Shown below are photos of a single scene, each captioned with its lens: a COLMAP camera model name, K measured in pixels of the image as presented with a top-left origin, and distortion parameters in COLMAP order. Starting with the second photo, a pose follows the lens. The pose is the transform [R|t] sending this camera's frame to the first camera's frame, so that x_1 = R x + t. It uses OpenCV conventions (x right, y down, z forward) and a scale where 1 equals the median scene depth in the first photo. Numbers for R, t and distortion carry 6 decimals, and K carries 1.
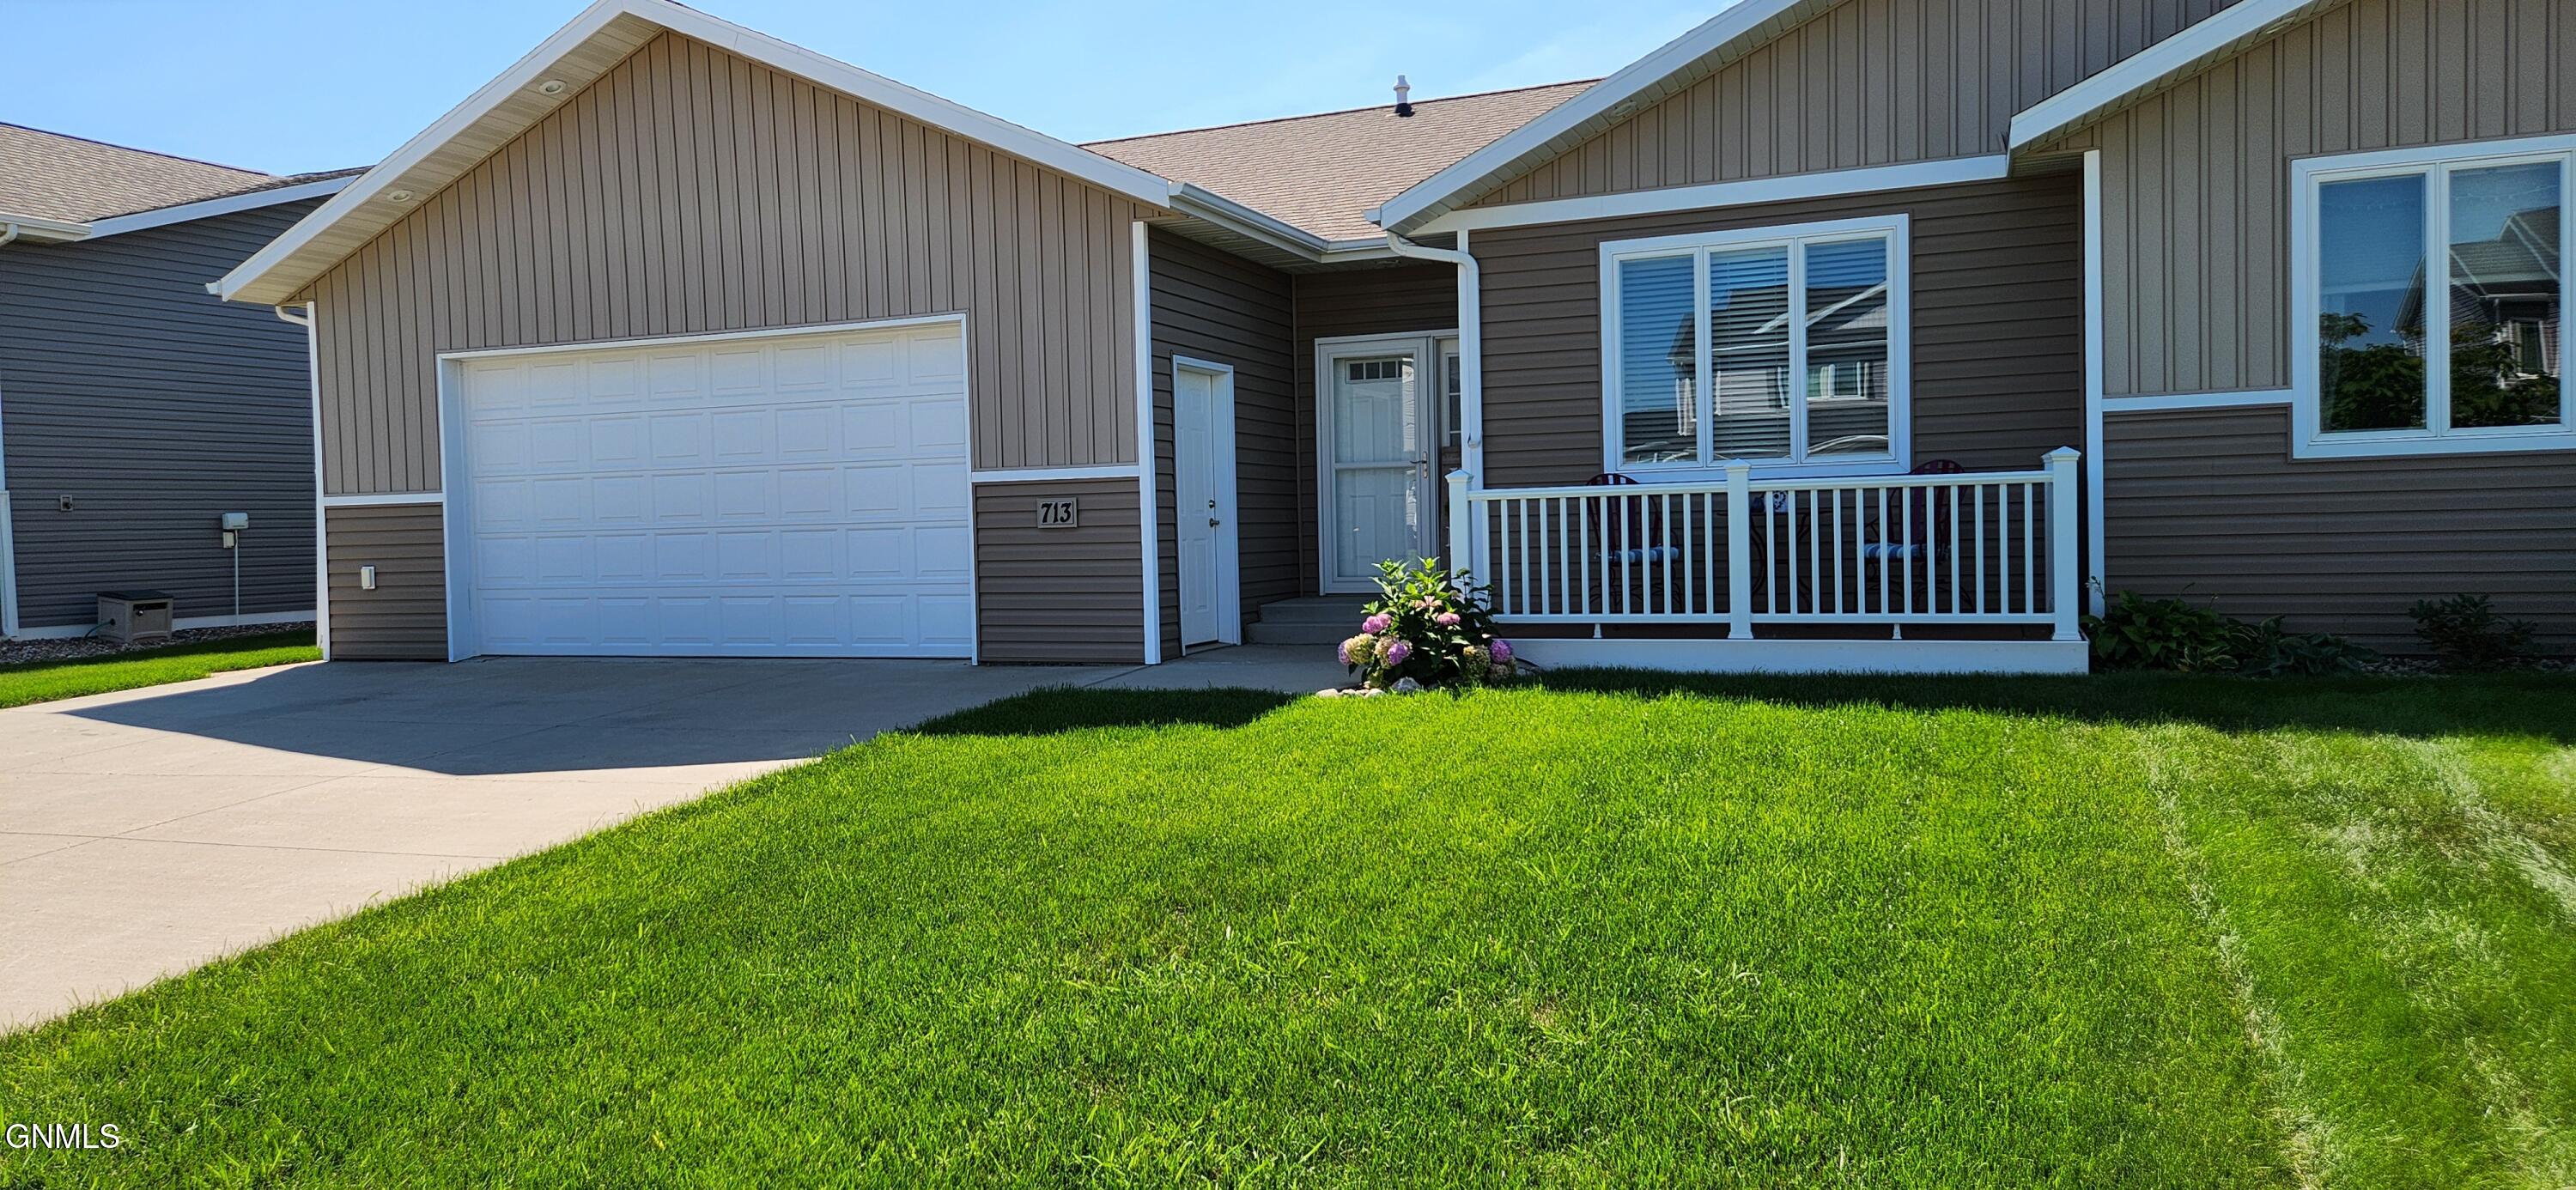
lens RADIAL K [[1661.5, 0, 1288.0], [0, 1661.5, 595.0], [0, 0, 1]] dist [0.052226, -0.003838]
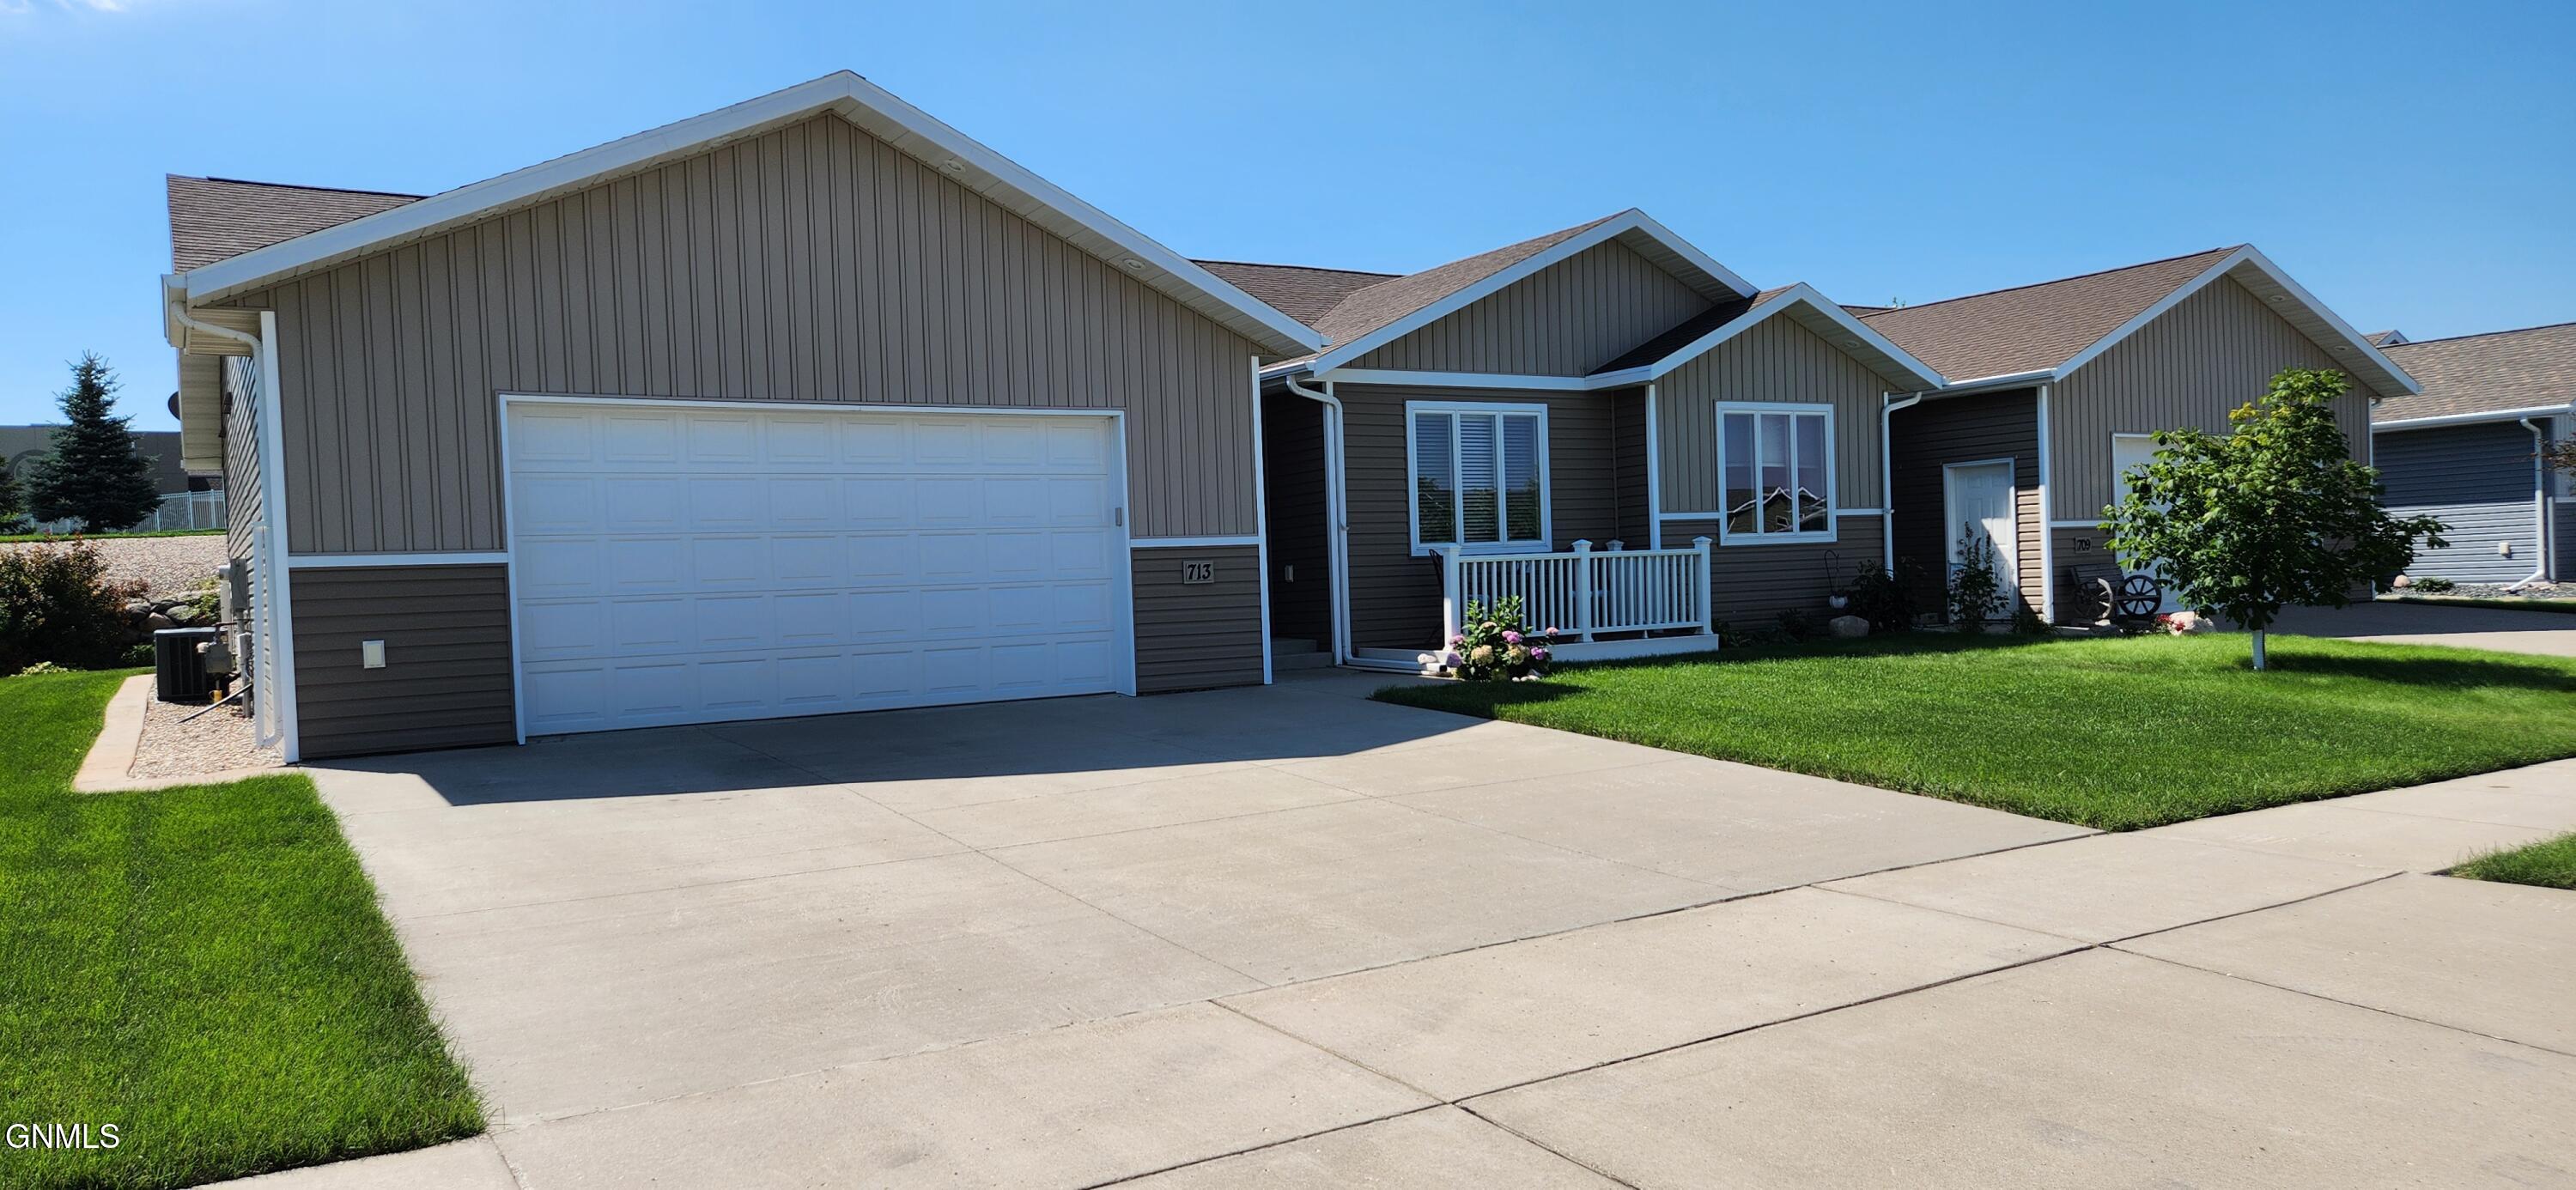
lens RADIAL K [[1649.3, 0, 1234.3], [0, 1649.3, 642.2], [0, 0, 1]] dist [0.053338, -0.000961]
pose [[0.609607, -0.025808, 0.792283, -1.188064], [0.058201, 0.998230, -0.012265, 0.023254], [-0.790564, 0.053588, 0.610030, 0.213290]]
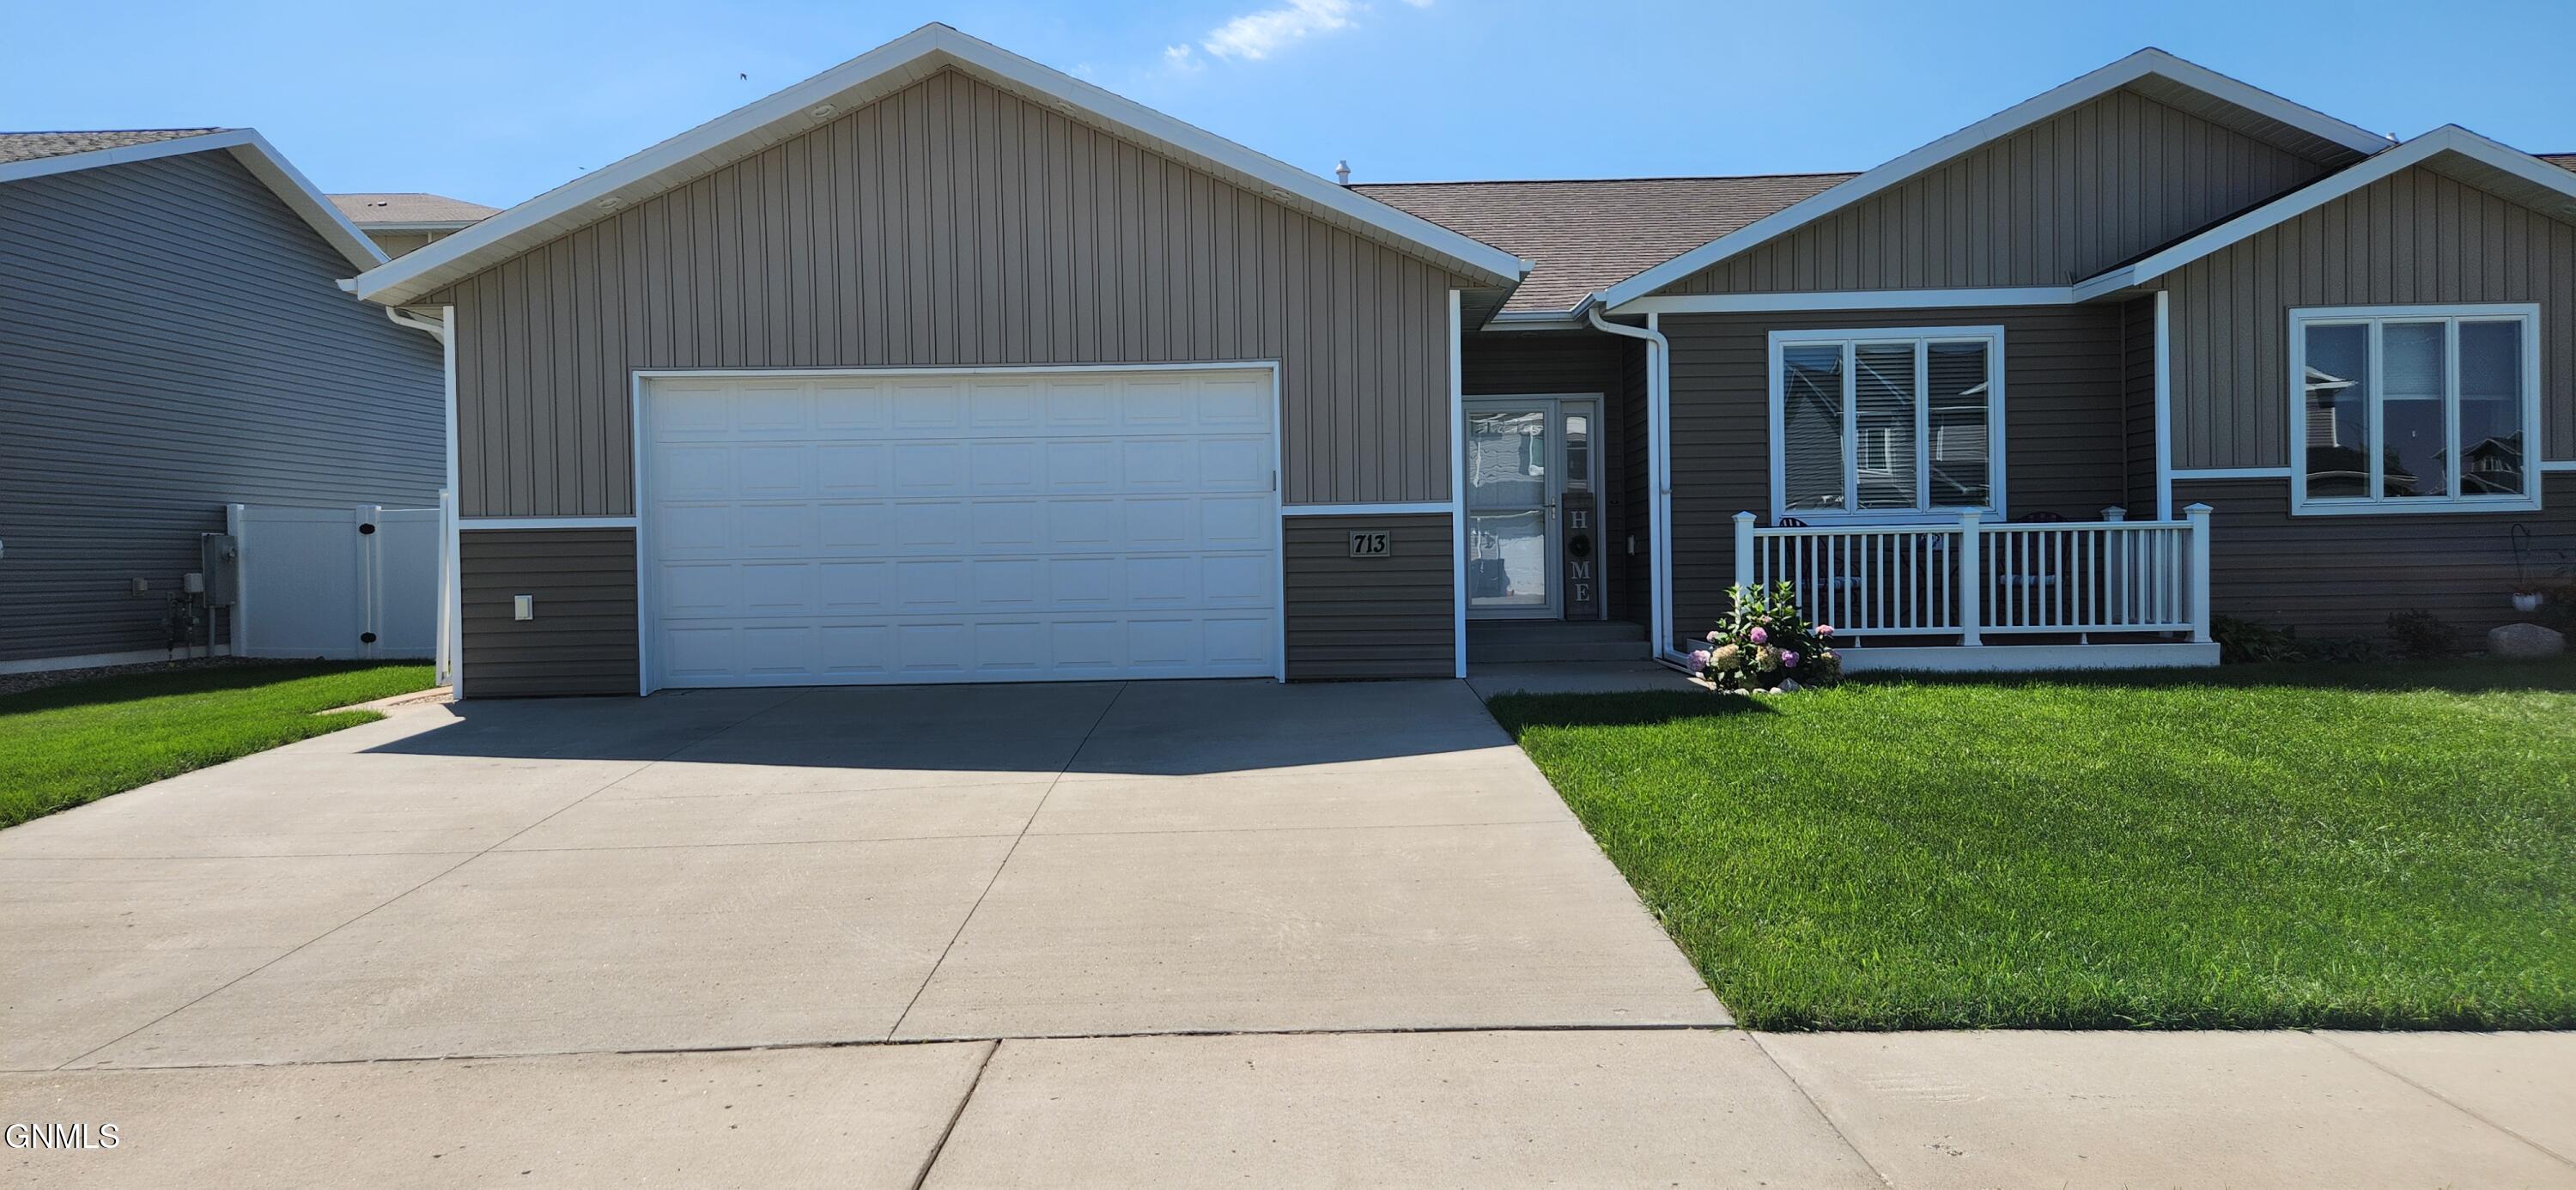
lens RADIAL K [[1661.5, 0, 1288.0], [0, 1661.5, 595.0], [0, 0, 1]] dist [0.052226, -0.003838]
pose [[0.928795, 0.002032, 0.370589, -0.631092], [0.009898, 0.999492, -0.030288, 0.018731], [-0.370463, 0.031799, 0.928303, -0.009728]]
